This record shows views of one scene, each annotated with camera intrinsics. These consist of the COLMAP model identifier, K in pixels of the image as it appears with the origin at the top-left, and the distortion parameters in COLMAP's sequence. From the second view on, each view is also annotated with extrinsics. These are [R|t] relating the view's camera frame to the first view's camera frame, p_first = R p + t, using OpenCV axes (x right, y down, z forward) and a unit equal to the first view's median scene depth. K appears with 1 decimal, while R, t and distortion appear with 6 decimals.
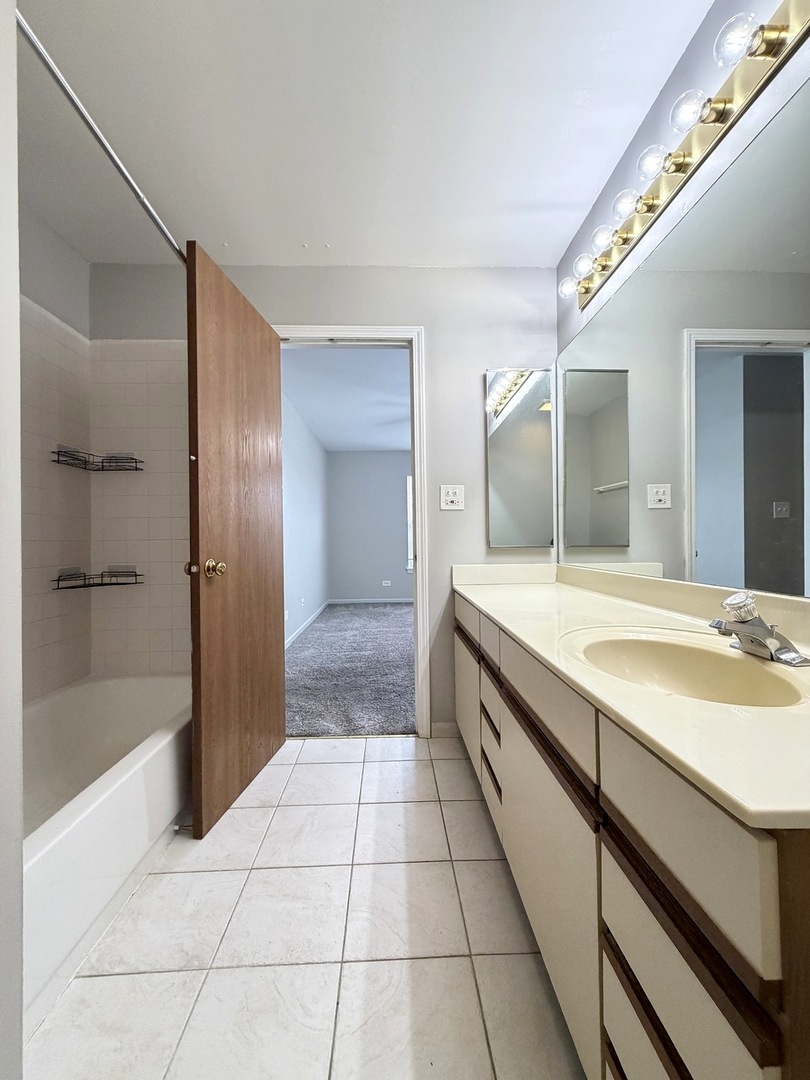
lens RADIAL K [[431.2, 0, 405.1], [0, 431.2, 538.8], [0, 0, 1]] dist [0.000659, 0.000268]
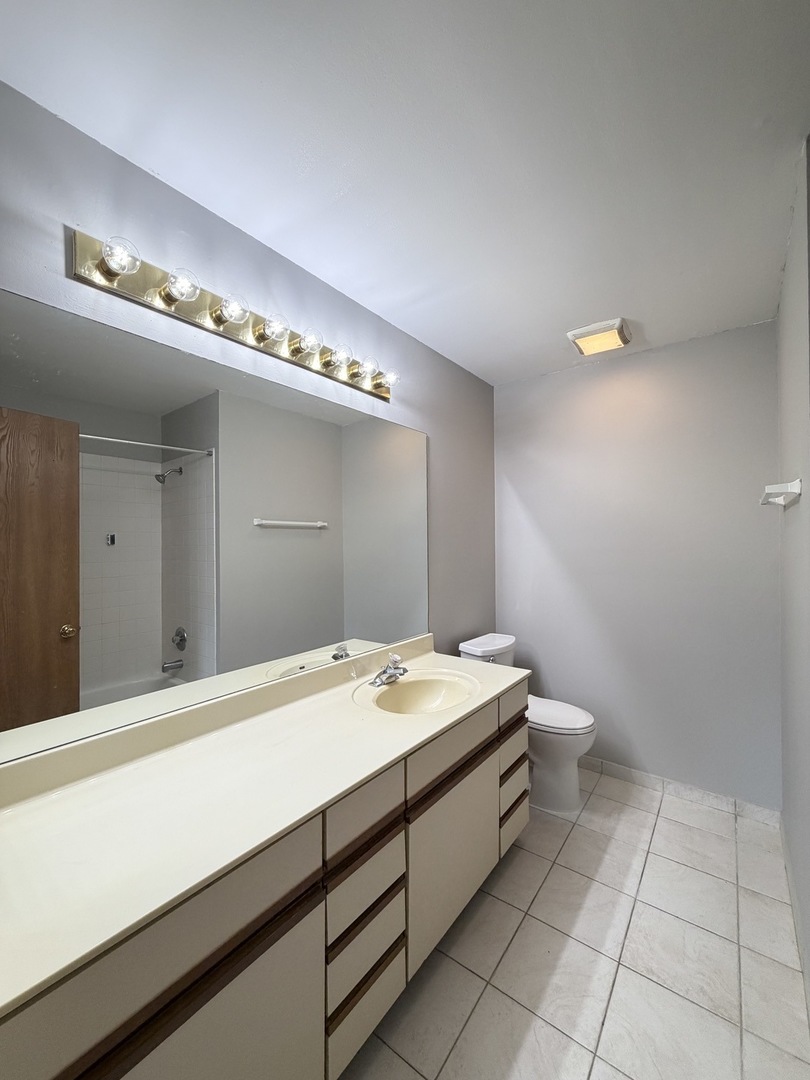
lens RADIAL K [[431.2, 0, 405.1], [0, 431.2, 538.8], [0, 0, 1]] dist [0.000659, 0.000268]
pose [[-0.770856, 0.027570, 0.636412, -0.176660], [0.023766, 0.999612, -0.014518, -0.119209], [-0.636565, 0.003934, -0.771213, 0.741996]]
